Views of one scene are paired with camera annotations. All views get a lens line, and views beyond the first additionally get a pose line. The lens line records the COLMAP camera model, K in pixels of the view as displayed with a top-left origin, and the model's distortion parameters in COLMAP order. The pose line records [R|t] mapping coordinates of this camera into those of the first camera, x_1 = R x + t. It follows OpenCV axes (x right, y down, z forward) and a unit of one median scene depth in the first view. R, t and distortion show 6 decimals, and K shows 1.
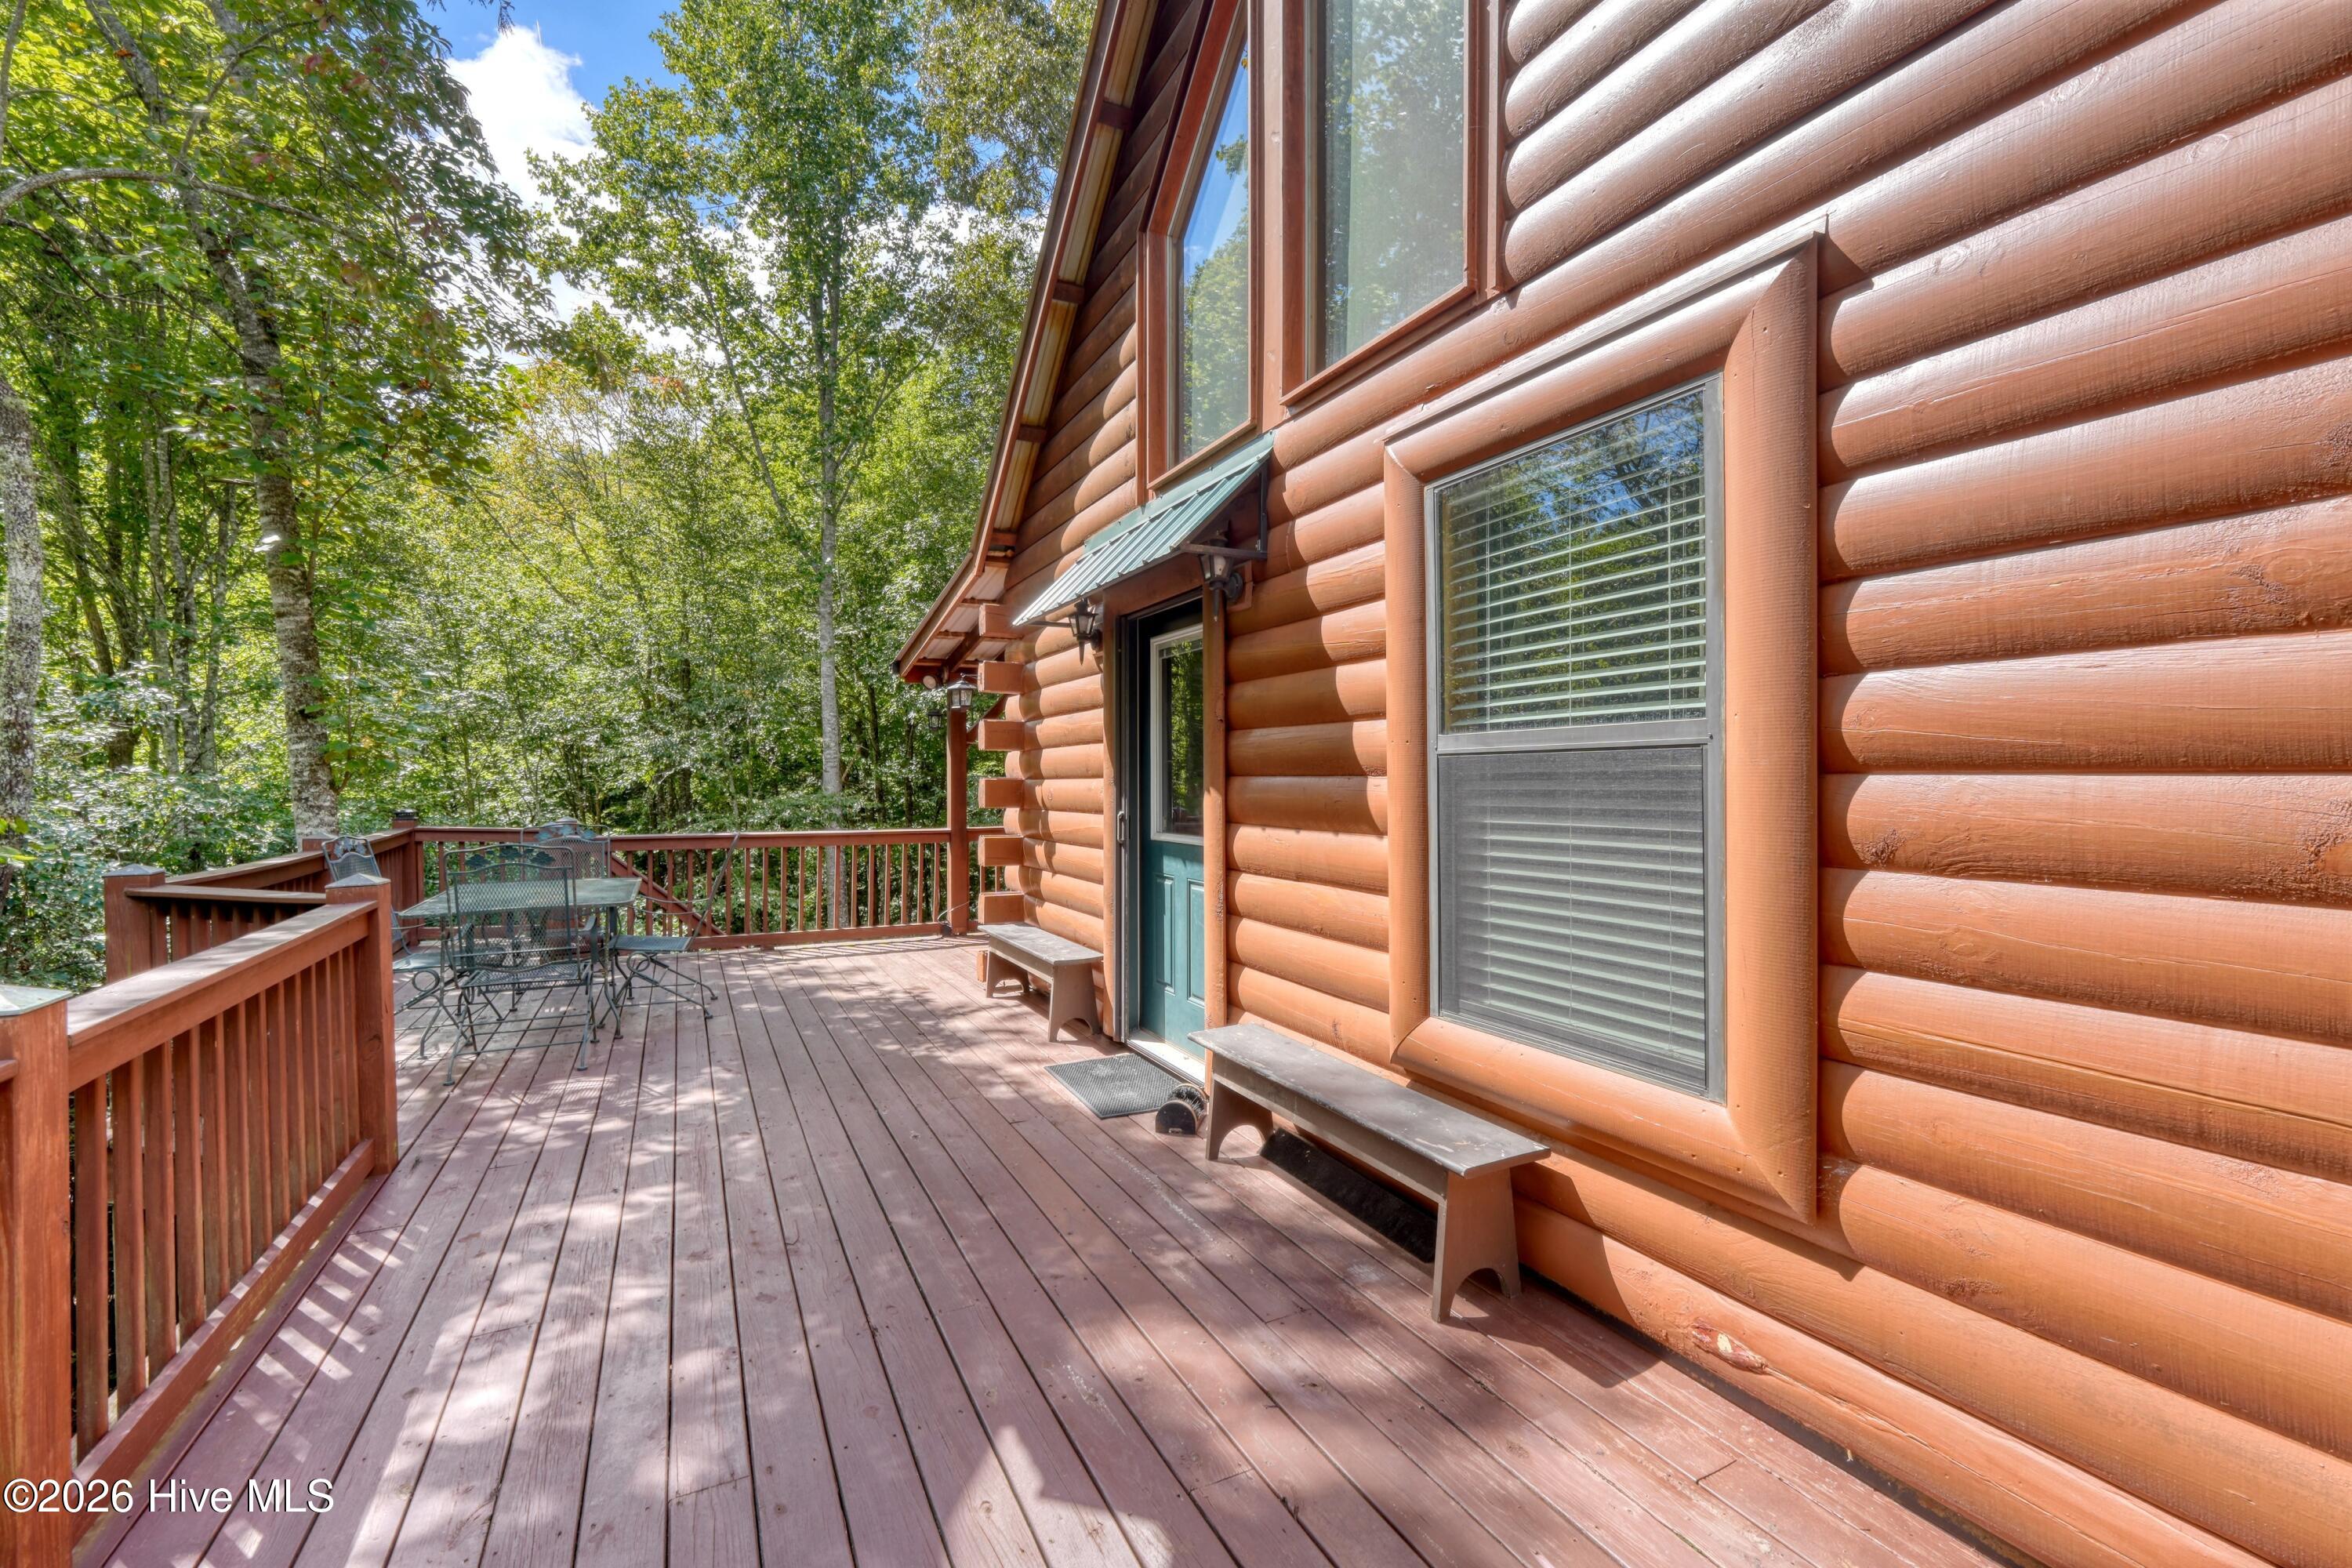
lens RADIAL K [[1008.4, 0, 1177.1], [0, 1008.4, 780.9], [0, 0, 1]] dist [0.000978, 0.000018]
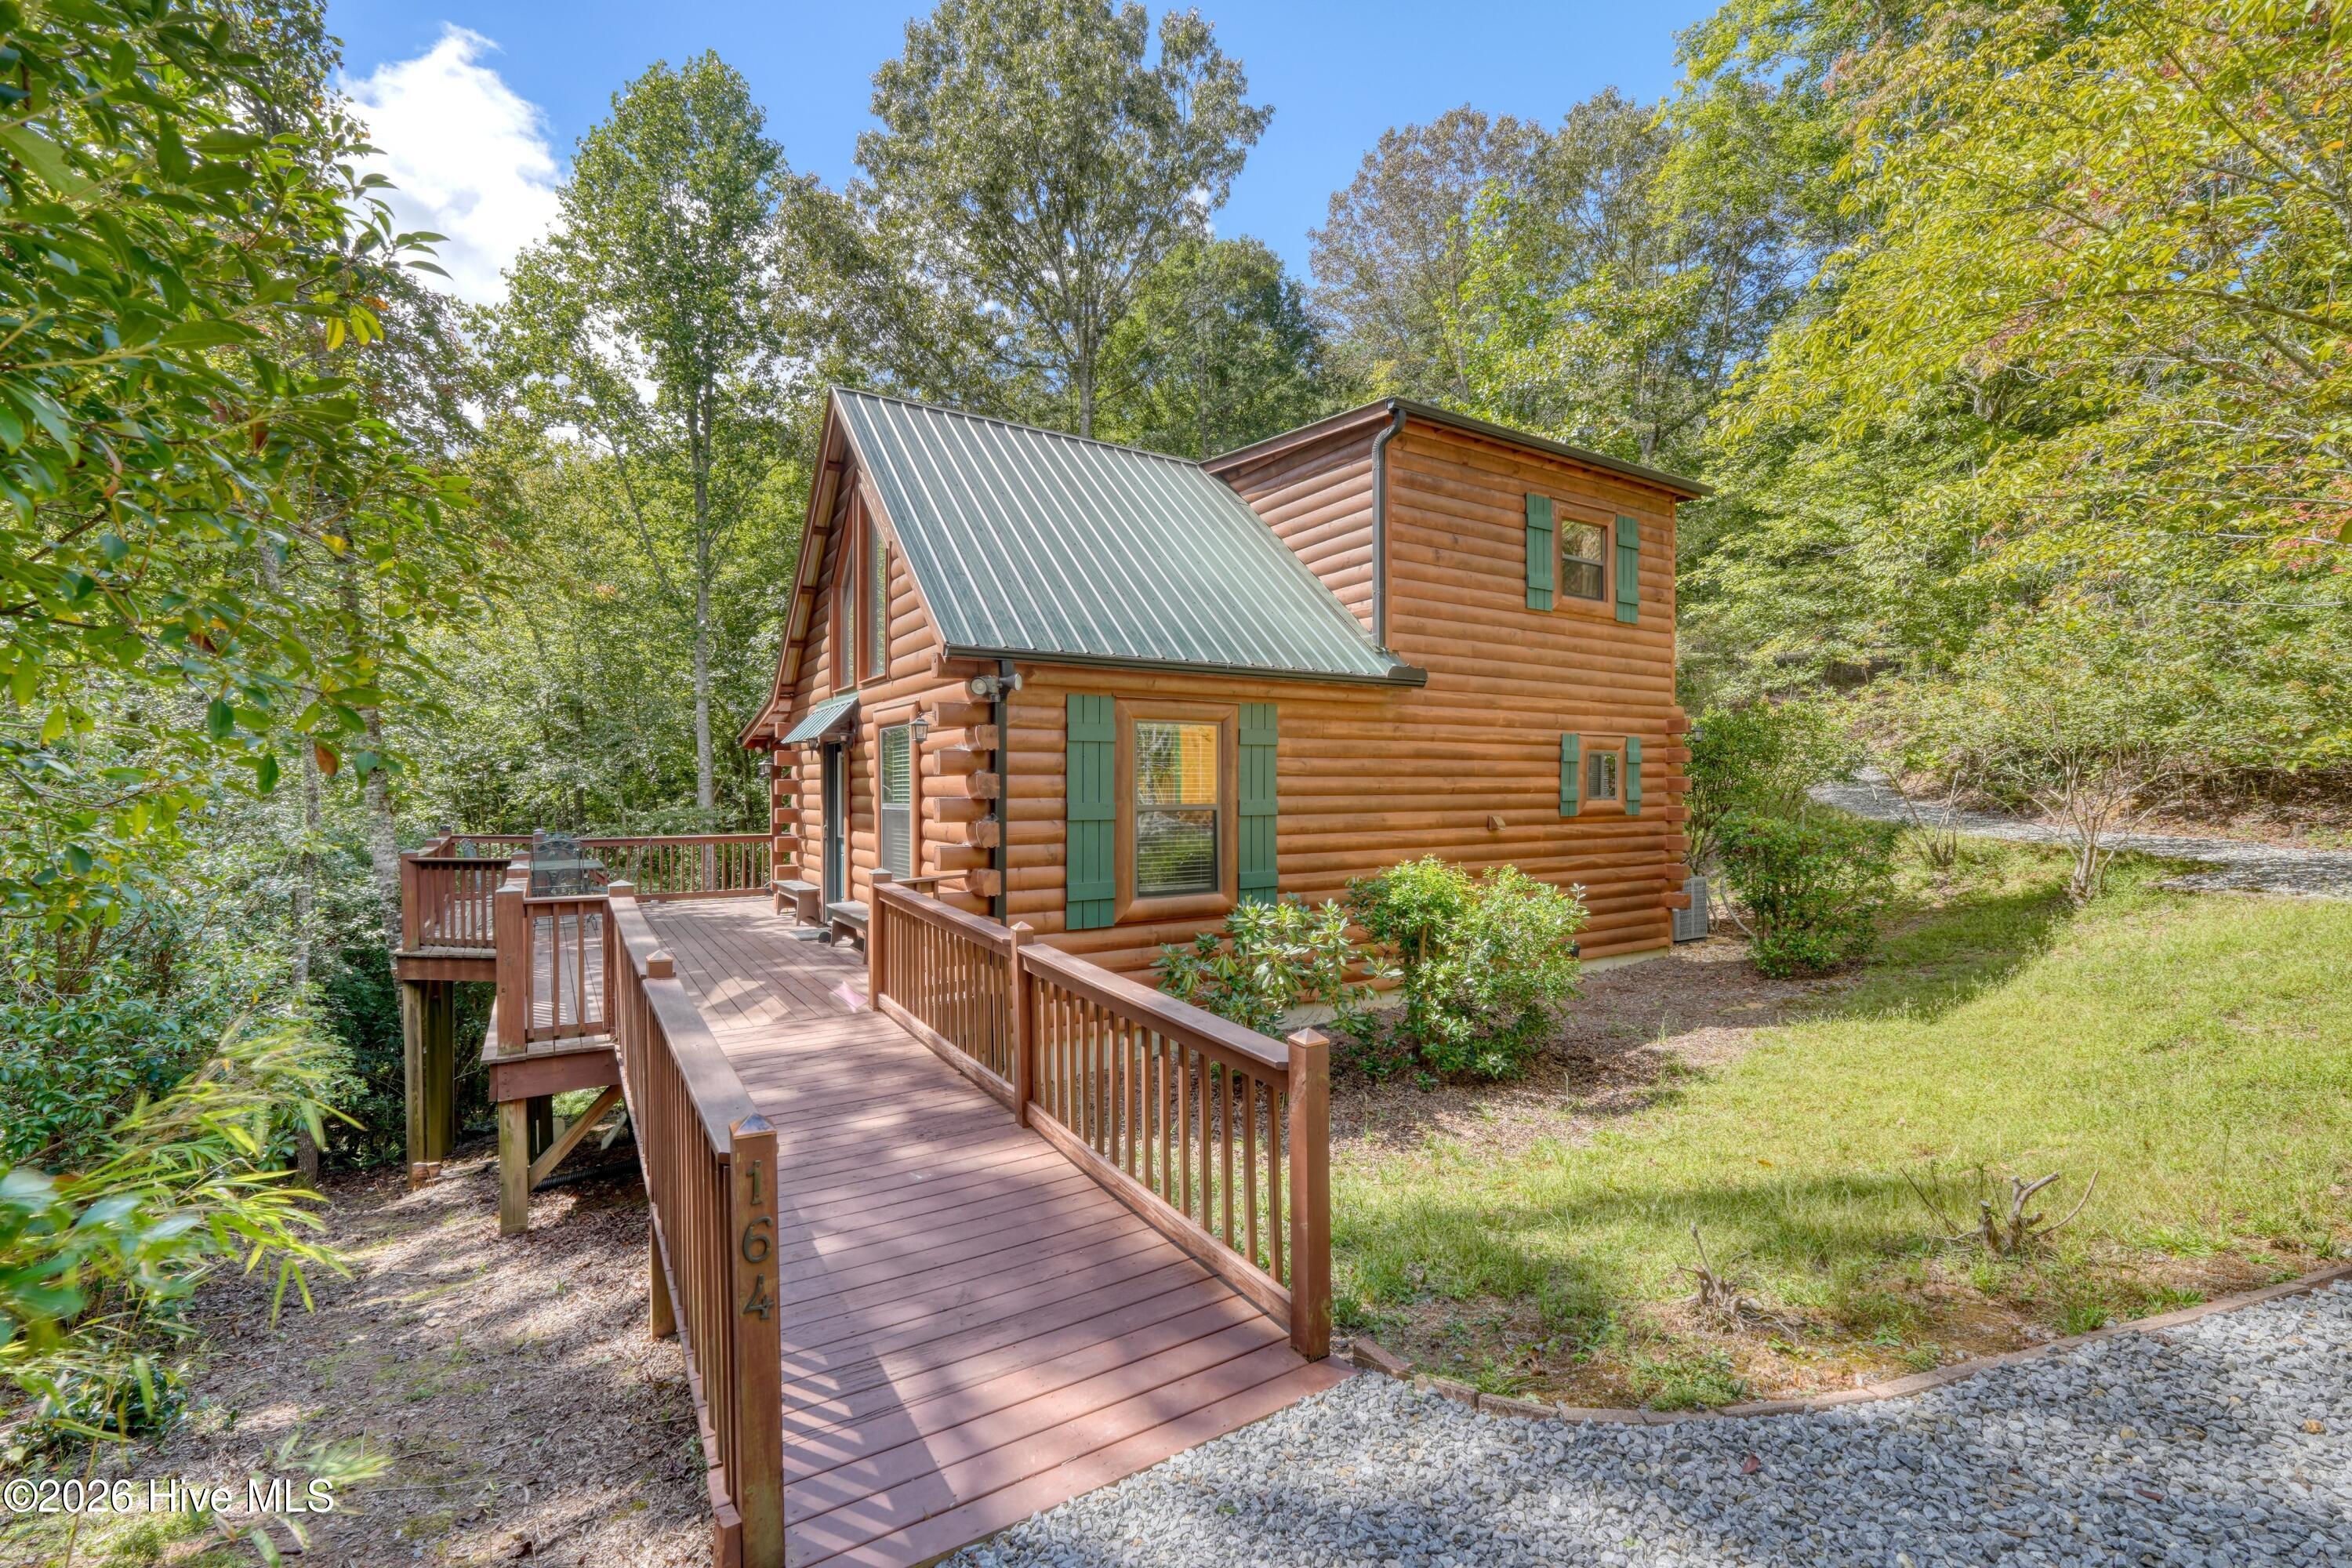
lens RADIAL K [[1008.4, 0, 1171.4], [0, 1008.4, 787.6], [0, 0, 1]] dist [0.000978, 0.000018]
pose [[0.995126, -0.001573, 0.098600, 0.117928], [0.001488, 0.999998, 0.000926, -0.013407], [-0.098601, -0.000775, 0.995127, -0.325297]]
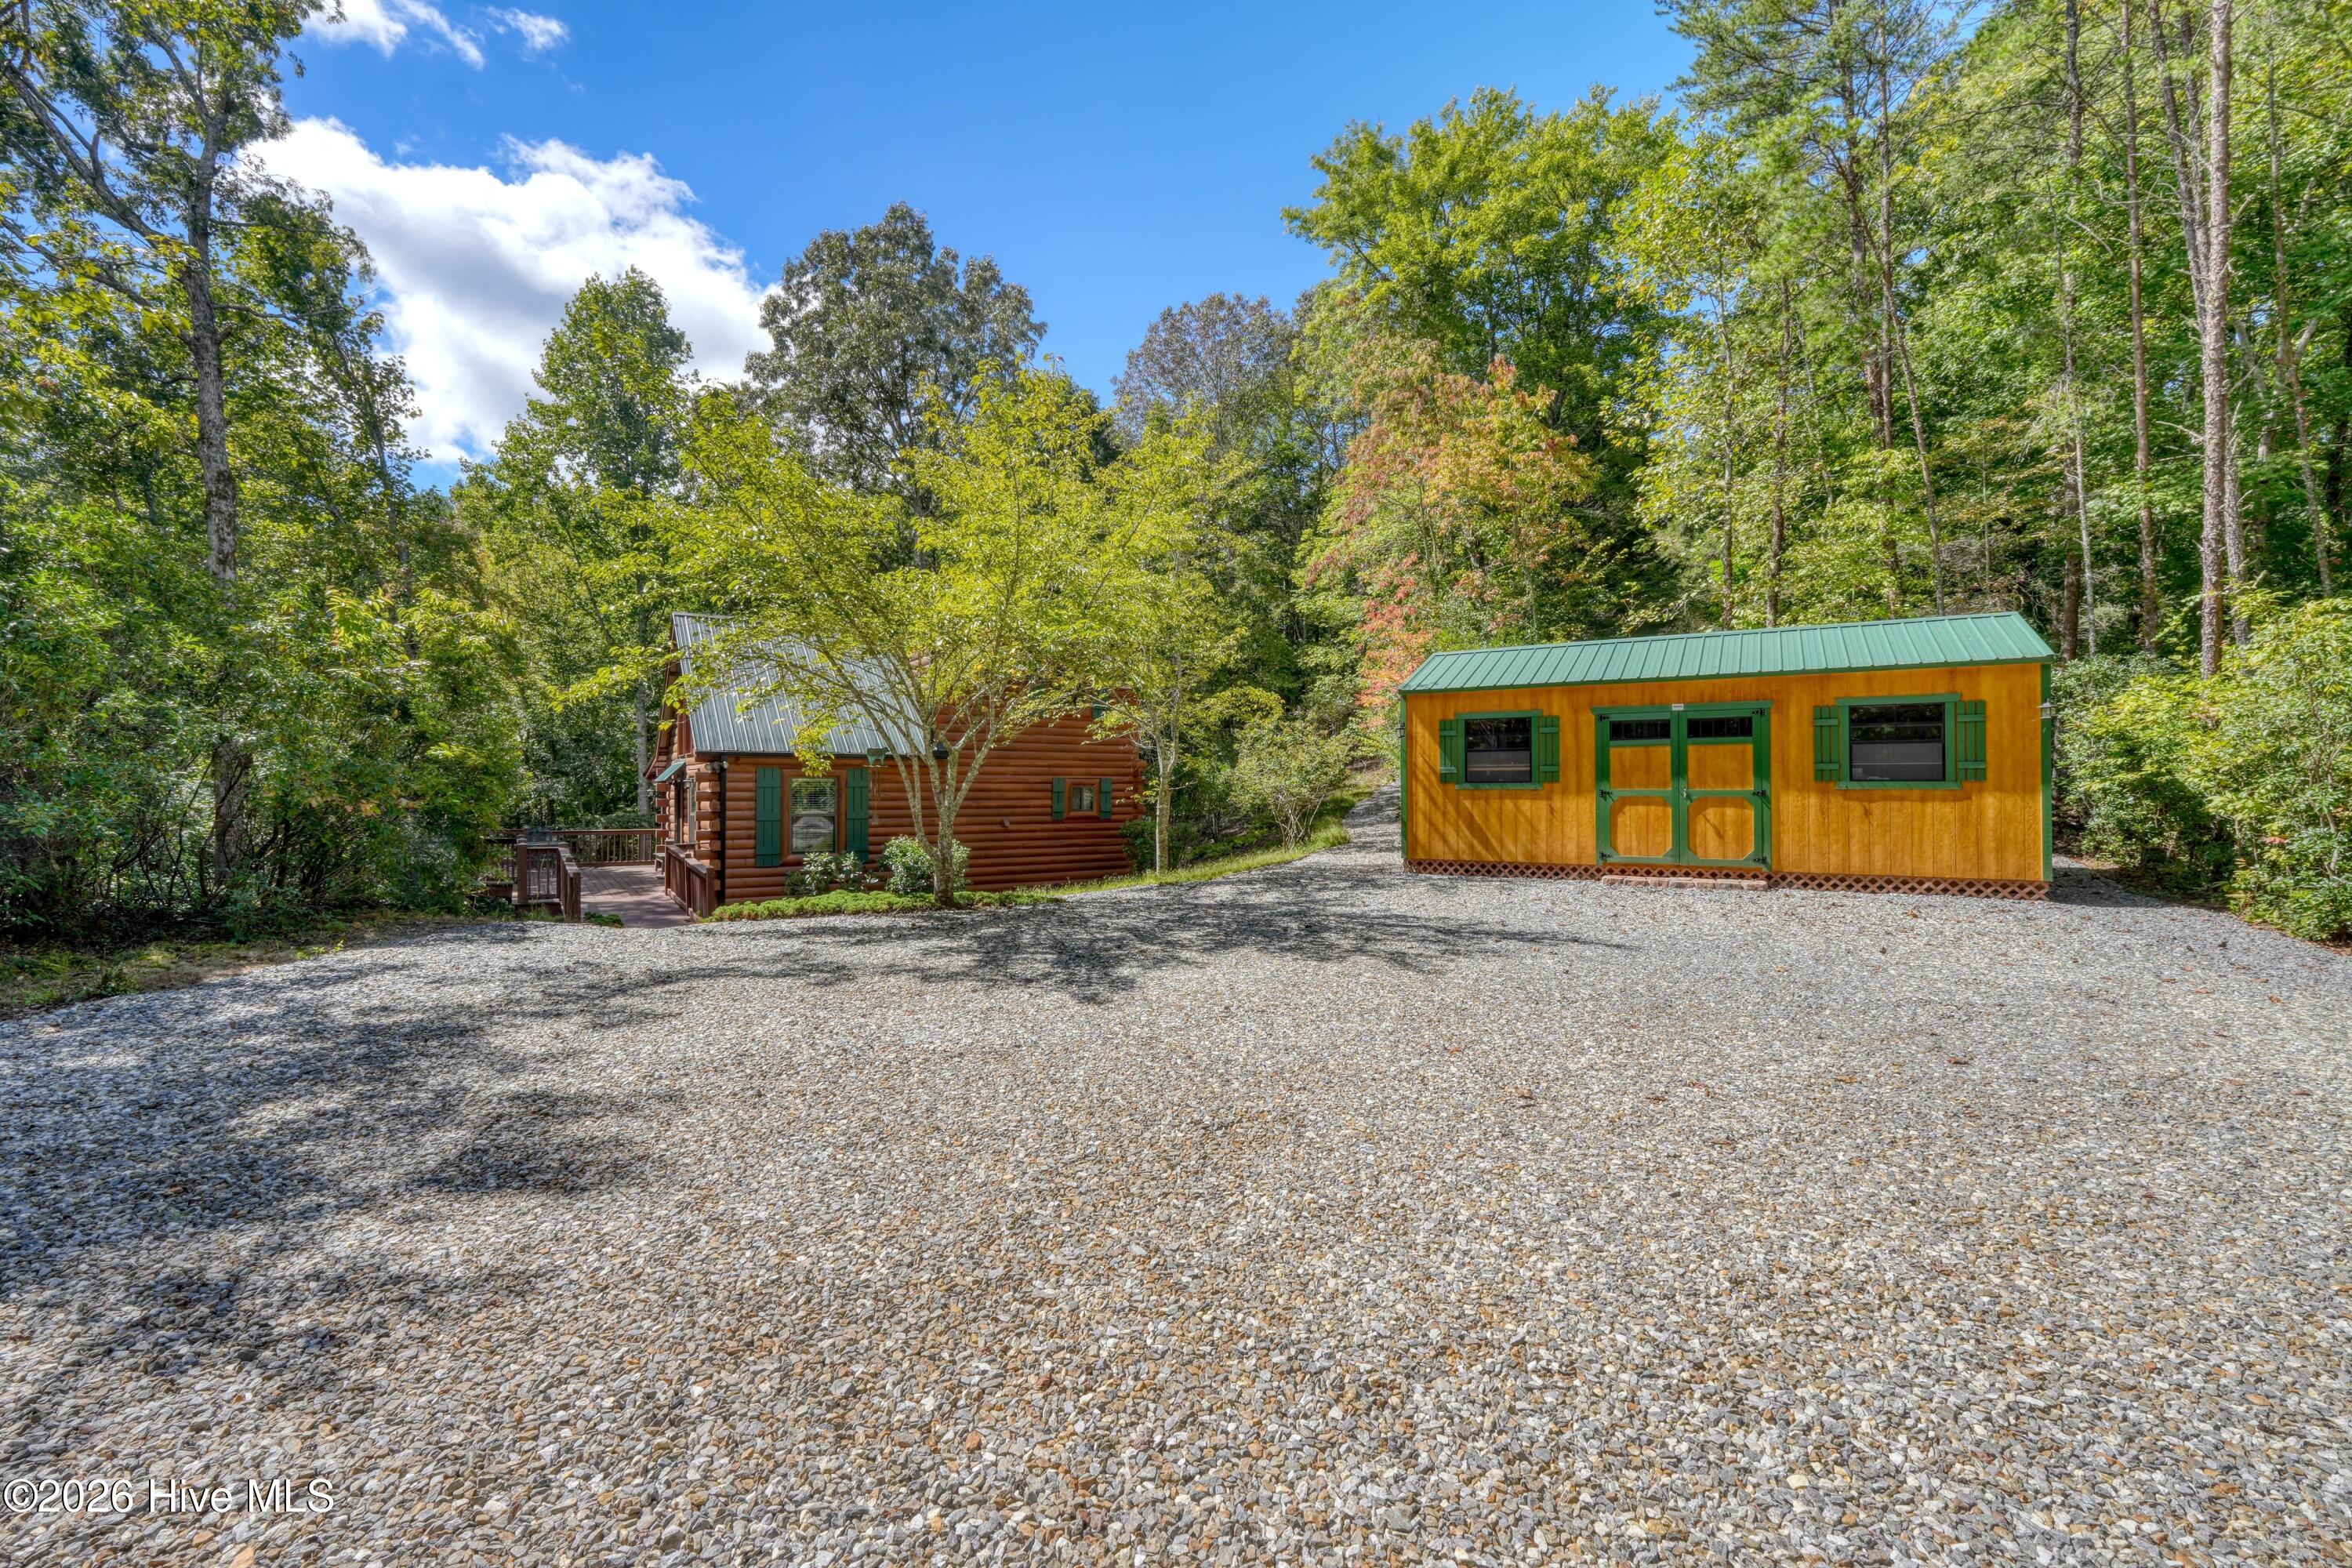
lens RADIAL K [[1008.4, 0, 1175.9], [0, 1008.4, 776.3], [0, 0, 1]] dist [0.000978, 0.000018]
pose [[0.991886, 0.002426, 0.127105, 0.381075], [-0.000283, 0.999858, -0.016870, -0.025197], [-0.127128, 0.016697, 0.991746, -0.903255]]
